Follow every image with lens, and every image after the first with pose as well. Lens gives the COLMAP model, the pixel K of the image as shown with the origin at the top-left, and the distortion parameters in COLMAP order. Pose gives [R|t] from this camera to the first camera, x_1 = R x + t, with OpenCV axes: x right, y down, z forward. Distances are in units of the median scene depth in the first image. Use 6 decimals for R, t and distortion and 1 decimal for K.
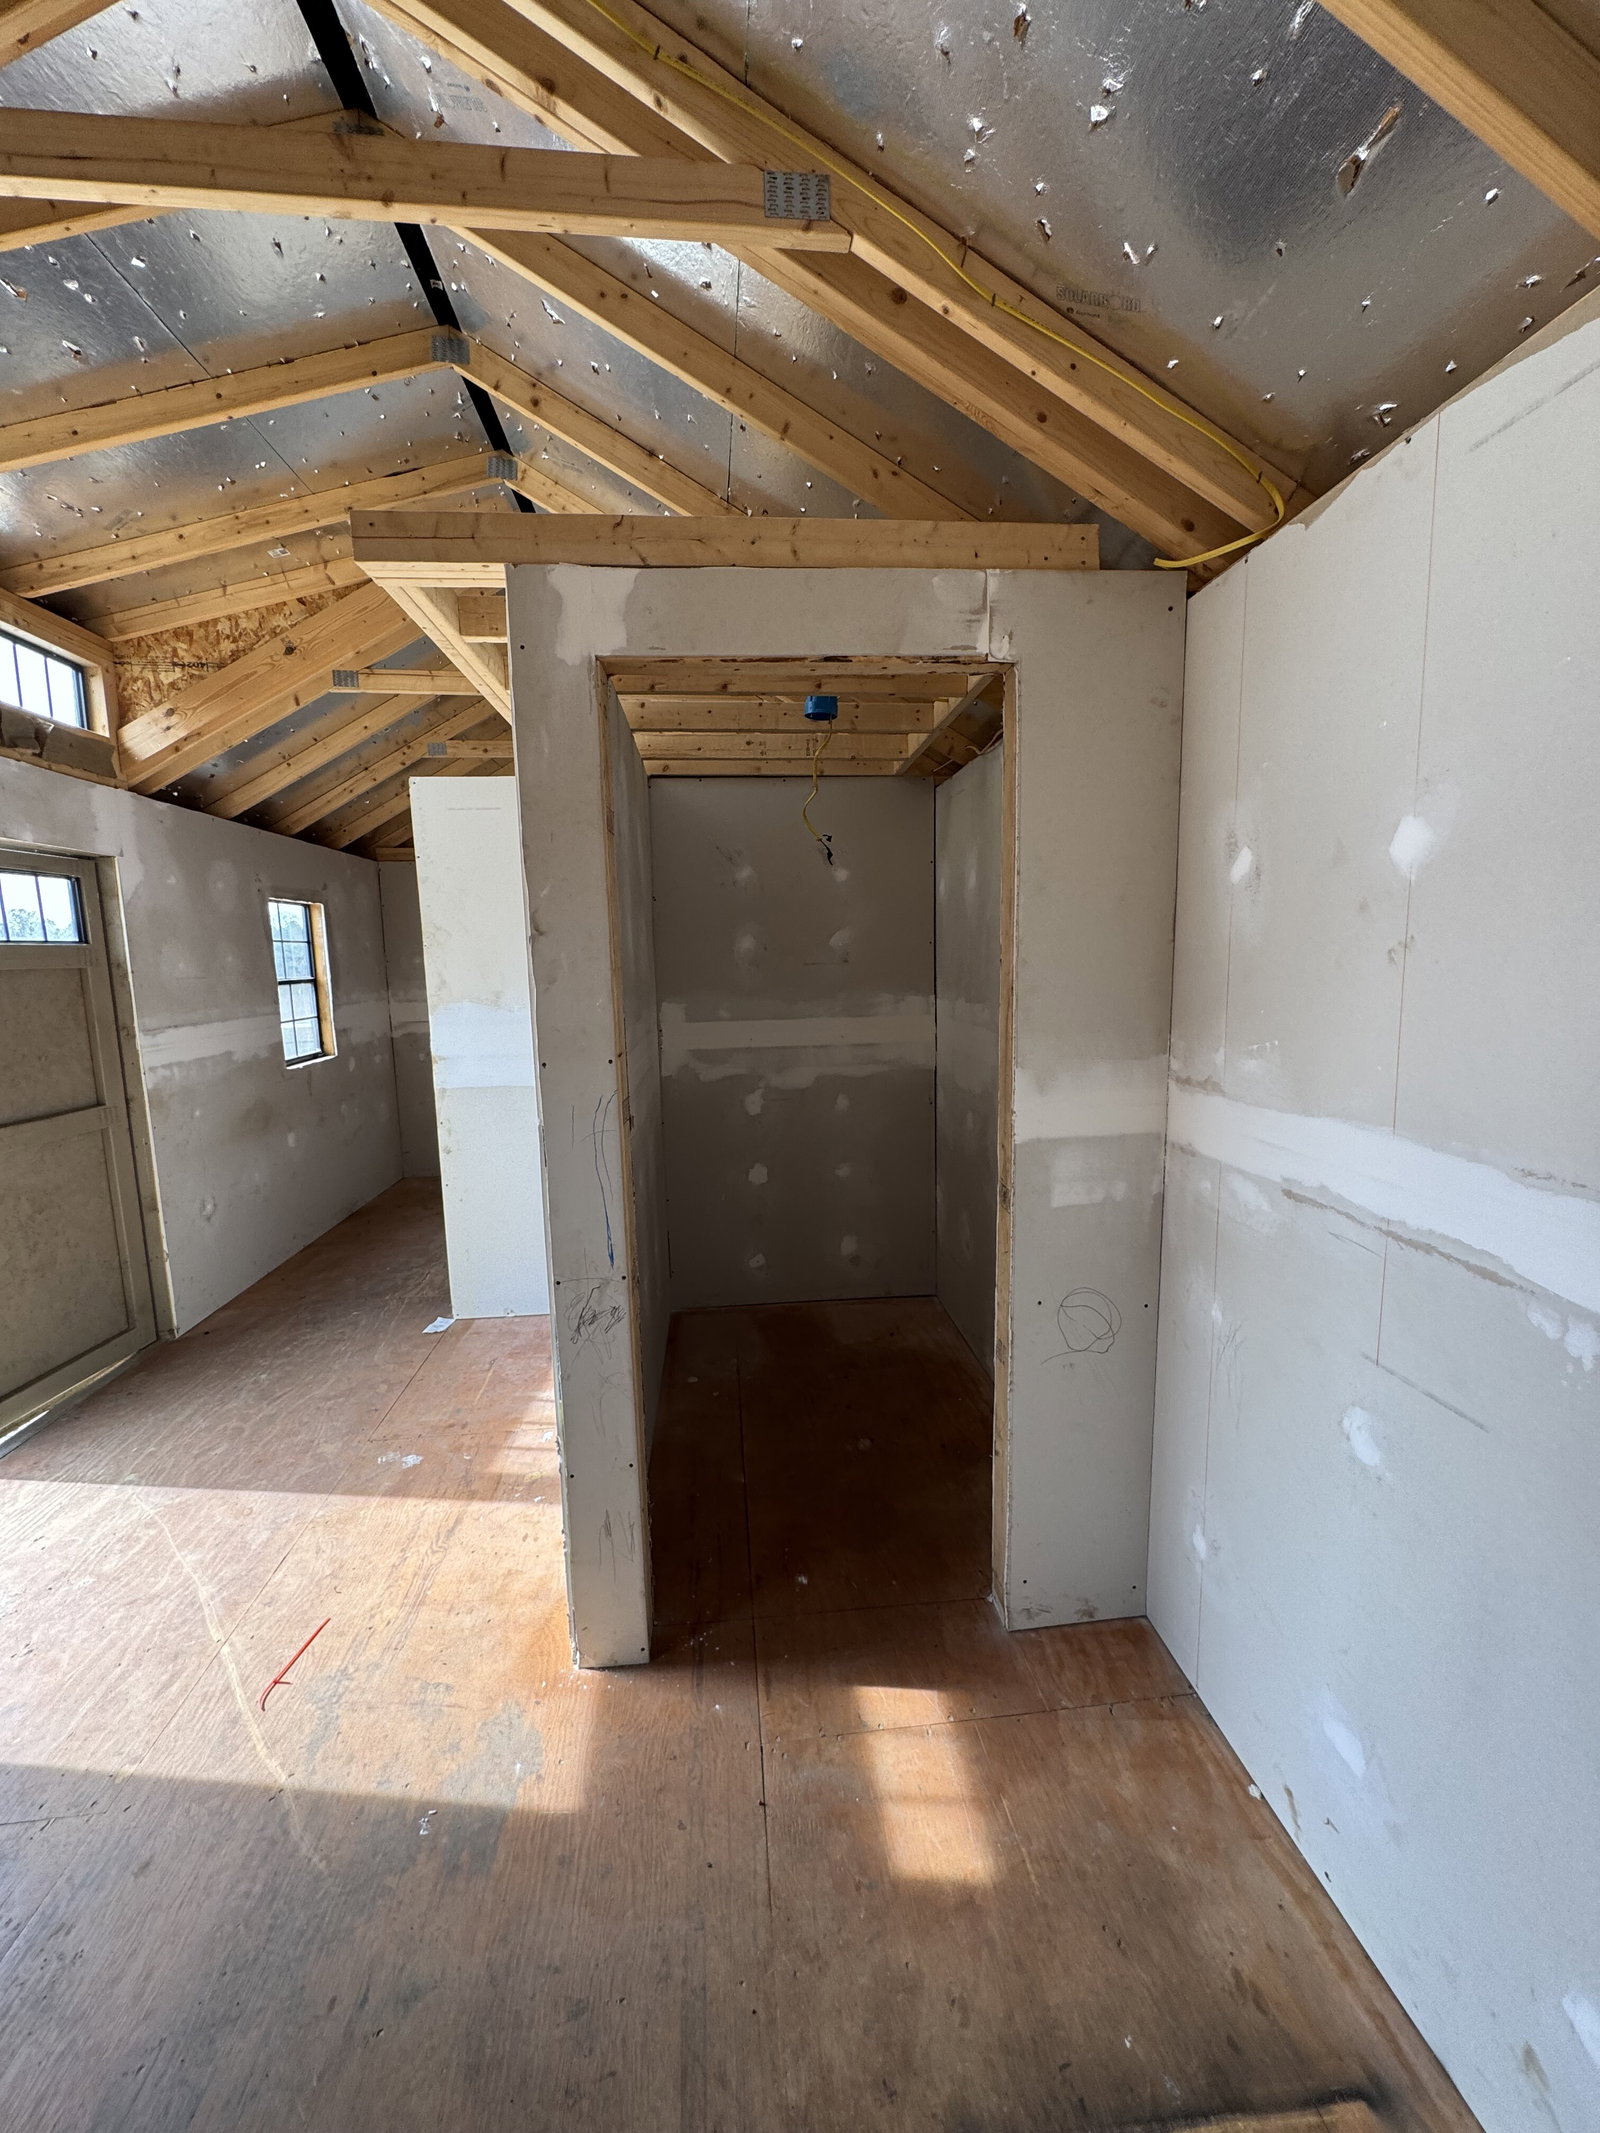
lens RADIAL K [[846.3, 0, 800.0], [0, 846.3, 1066.5], [0, 0, 1]] dist [-0.000558, -0.000269]
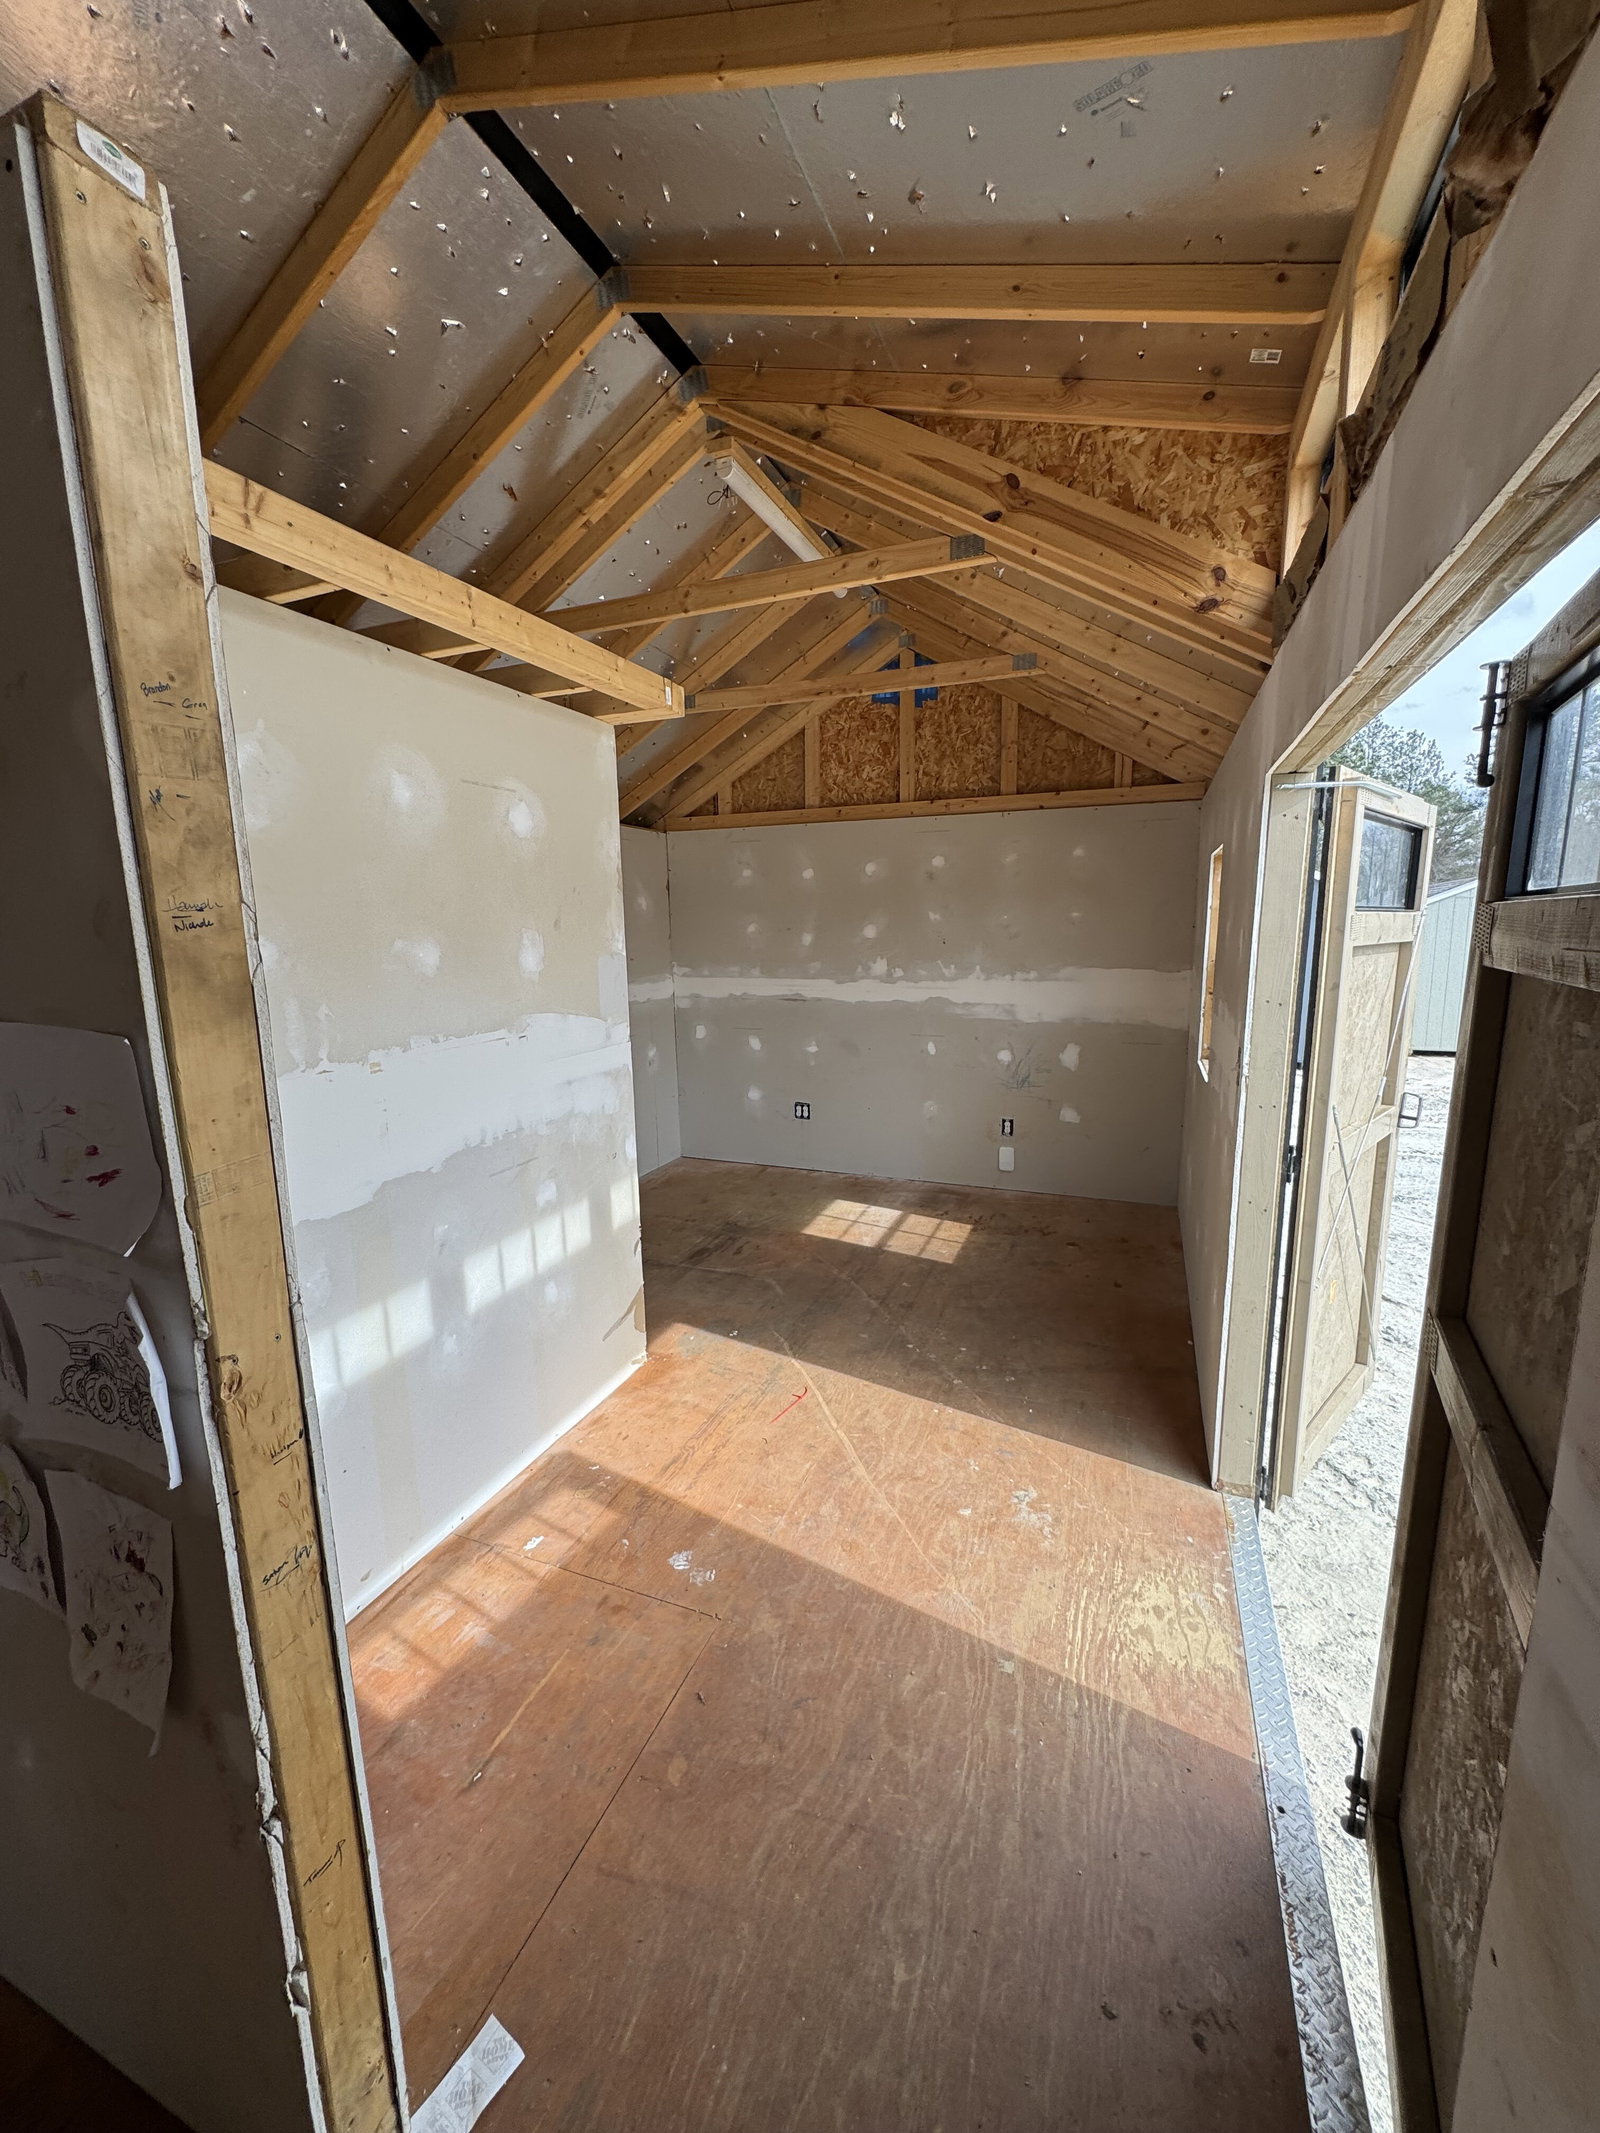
lens RADIAL K [[846.3, 0, 800.0], [0, 846.3, 1066.5], [0, 0, 1]] dist [-0.000558, -0.000269]
pose [[-0.885805, -0.050374, 0.461315, -0.956902], [0.088967, 0.957217, 0.275356, -0.219409], [-0.455449, 0.284953, -0.843426, 1.568192]]
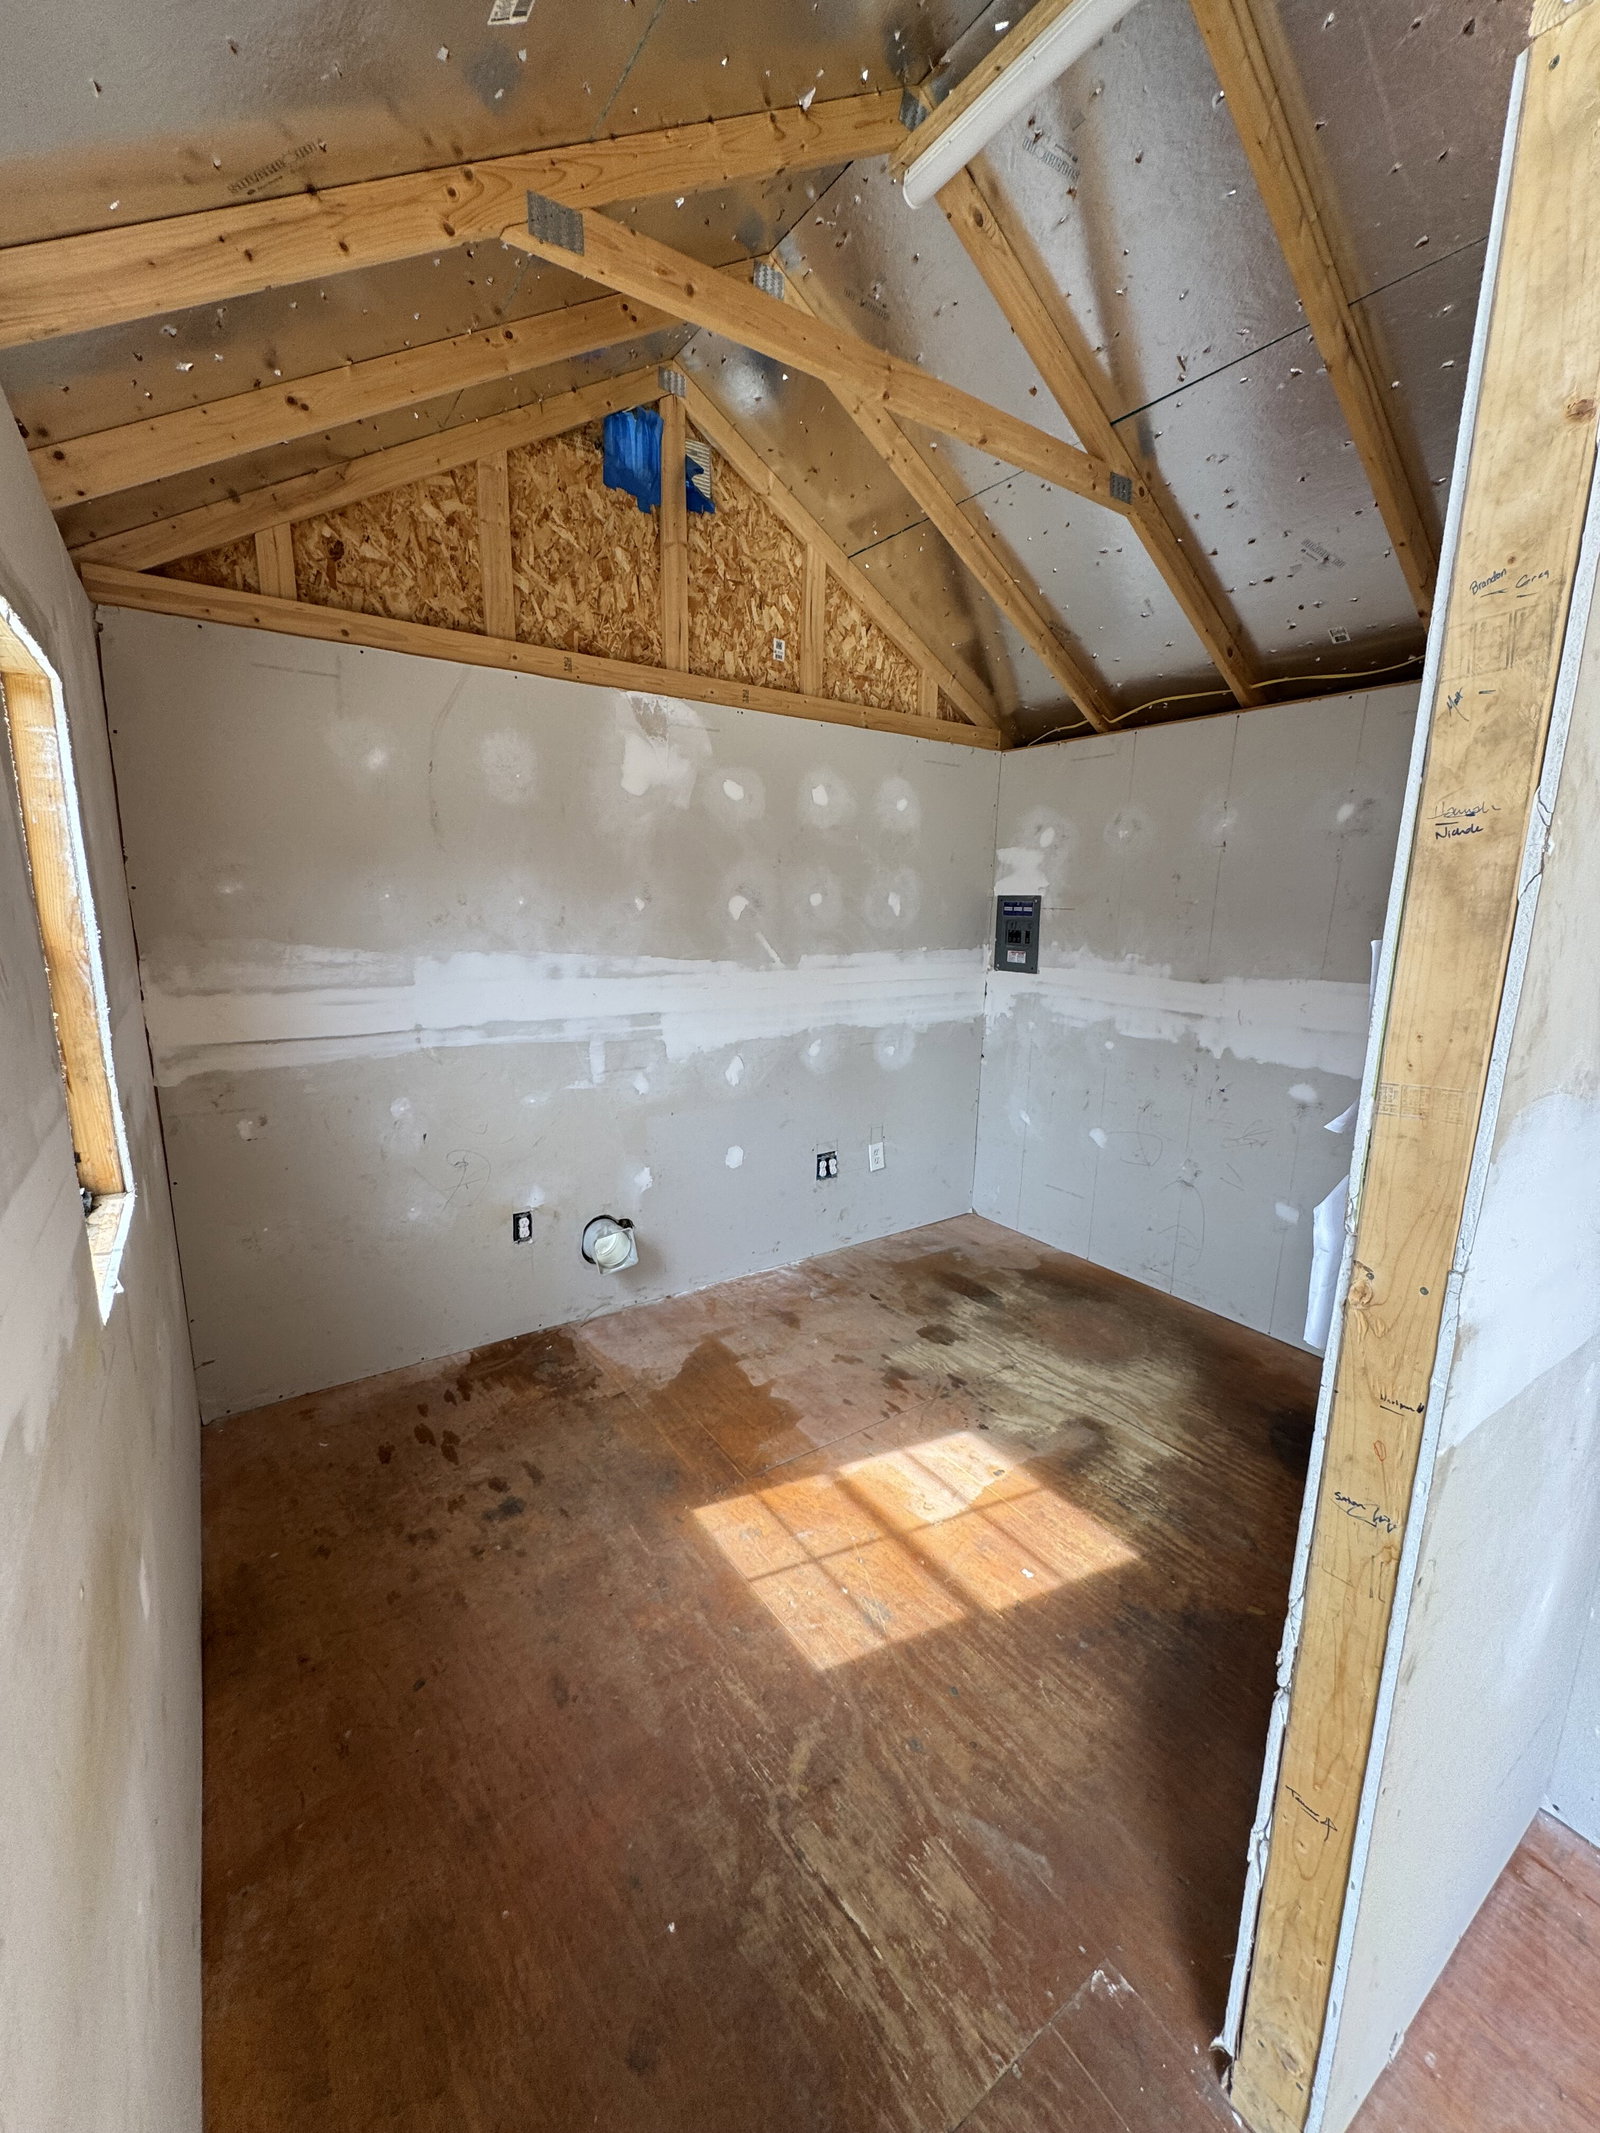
lens RADIAL K [[846.3, 0, 800.0], [0, 846.3, 1066.5], [0, 0, 1]] dist [-0.000558, -0.000269]
pose [[0.873062, -0.062596, 0.483575, -0.964500], [0.031937, 0.996937, 0.071387, -0.145695], [-0.486563, -0.046881, 0.872387, 1.223151]]
